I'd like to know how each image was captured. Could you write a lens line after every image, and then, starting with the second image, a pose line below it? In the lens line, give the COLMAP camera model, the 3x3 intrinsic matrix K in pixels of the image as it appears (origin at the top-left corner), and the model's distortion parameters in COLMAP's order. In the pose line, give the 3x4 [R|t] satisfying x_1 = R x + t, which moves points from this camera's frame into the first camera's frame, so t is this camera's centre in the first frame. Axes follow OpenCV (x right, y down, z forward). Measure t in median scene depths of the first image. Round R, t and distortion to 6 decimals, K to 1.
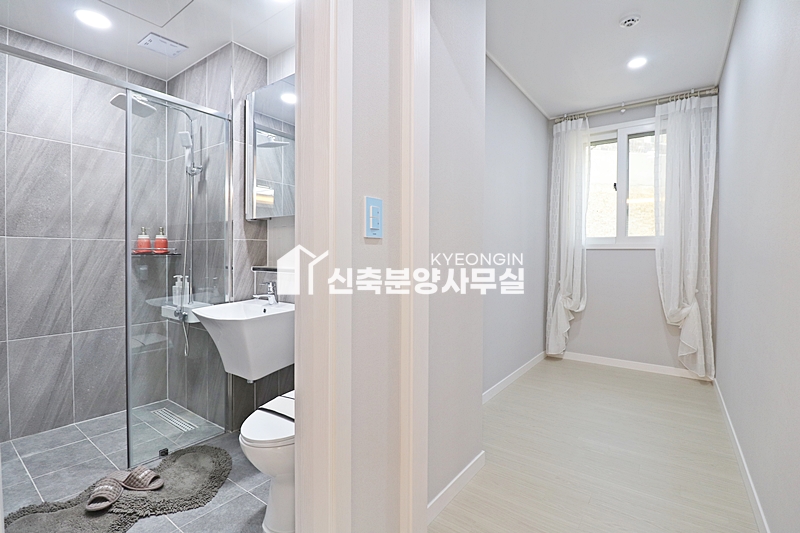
lens RADIAL K [[374.4, 0, 400.2], [0, 374.4, 261.6], [0, 0, 1]] dist [0.000533, -0.012392]
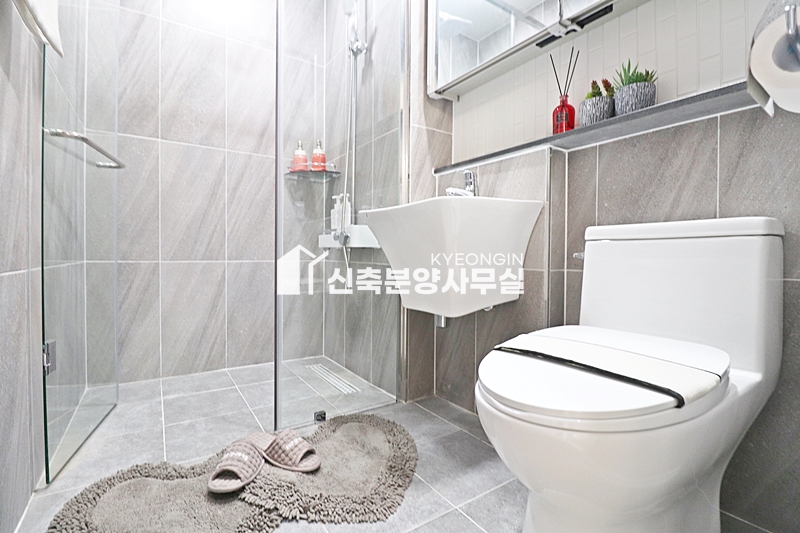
lens RADIAL K [[374.4, 0, 400.2], [0, 374.4, 261.6], [0, 0, 1]] dist [0.000533, -0.012392]
pose [[0.940079, 0.009783, -0.340817, -0.241450], [-0.008809, 0.999951, 0.004406, 0.204541], [0.340843, -0.001140, 0.940119, 0.367906]]
